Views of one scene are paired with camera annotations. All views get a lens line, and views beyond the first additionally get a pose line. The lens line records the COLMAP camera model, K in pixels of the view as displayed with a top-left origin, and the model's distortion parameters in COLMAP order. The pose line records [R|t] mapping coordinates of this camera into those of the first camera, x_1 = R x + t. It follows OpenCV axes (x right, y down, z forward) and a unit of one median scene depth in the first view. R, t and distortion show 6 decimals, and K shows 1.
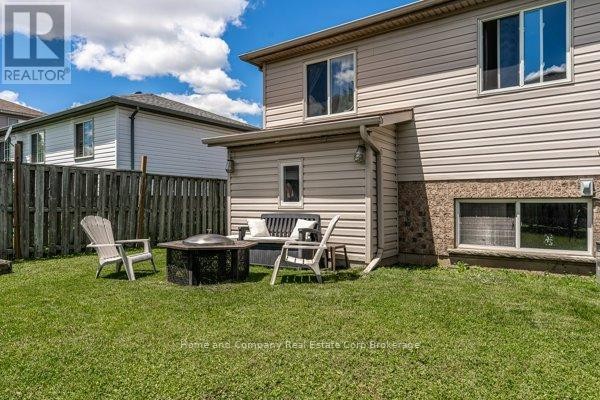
lens RADIAL K [[398.0, 0, 300.0], [0, 398.0, 200.0], [0, 0, 1]] dist [-0.002241, -0.000963]
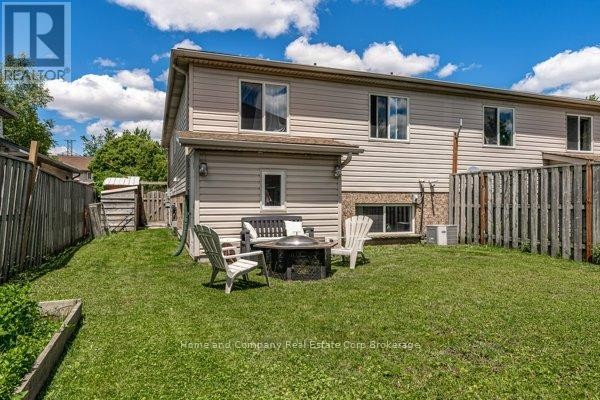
lens RADIAL K [[398.0, 0, 300.0], [0, 398.0, 200.0], [0, 0, 1]] dist [-0.002241, -0.000963]
pose [[0.574432, 0.007744, 0.818516, -0.923486], [-0.008845, 0.999956, -0.003253, -0.009815], [-0.818505, -0.005371, 0.574475, 0.270225]]
